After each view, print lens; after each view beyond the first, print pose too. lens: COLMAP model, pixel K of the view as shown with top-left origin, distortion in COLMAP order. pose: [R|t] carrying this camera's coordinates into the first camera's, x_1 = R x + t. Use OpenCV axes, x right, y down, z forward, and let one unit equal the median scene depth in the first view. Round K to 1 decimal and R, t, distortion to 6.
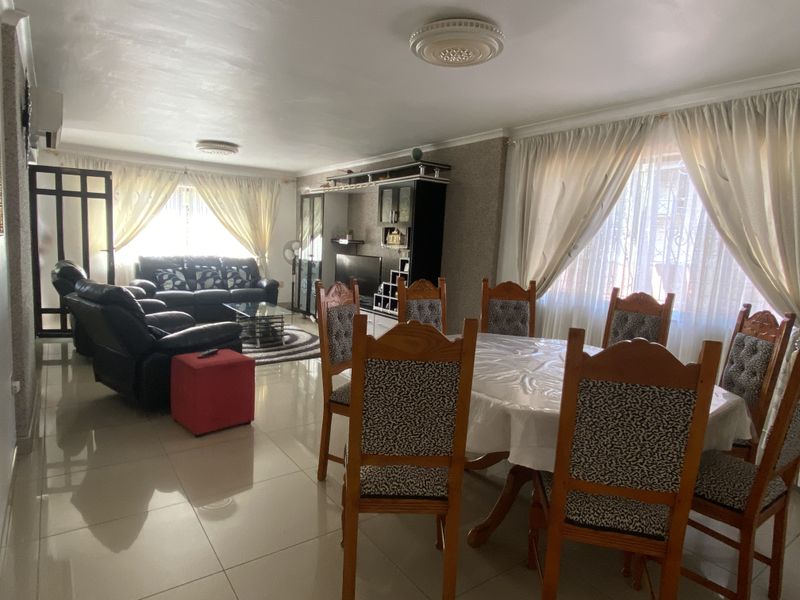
lens RADIAL K [[467.9, 0, 397.2], [0, 467.9, 294.7], [0, 0, 1]] dist [0.081885, -0.090587]
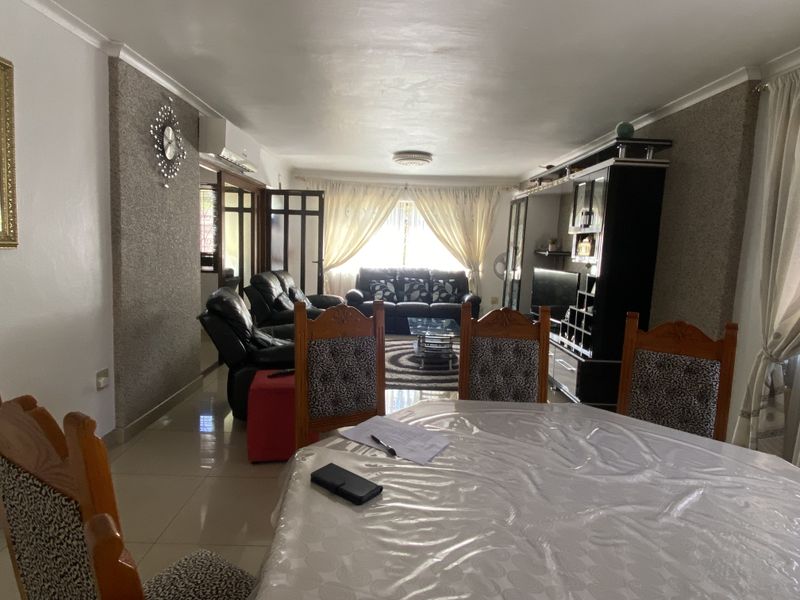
lens RADIAL K [[467.9, 0, 397.2], [0, 467.9, 294.7], [0, 0, 1]] dist [0.081885, -0.090587]
pose [[0.824747, 0.049850, -0.563301, 0.134289], [-0.066099, 0.997777, -0.008479, -0.015843], [0.561626, 0.044227, 0.826208, 0.164728]]
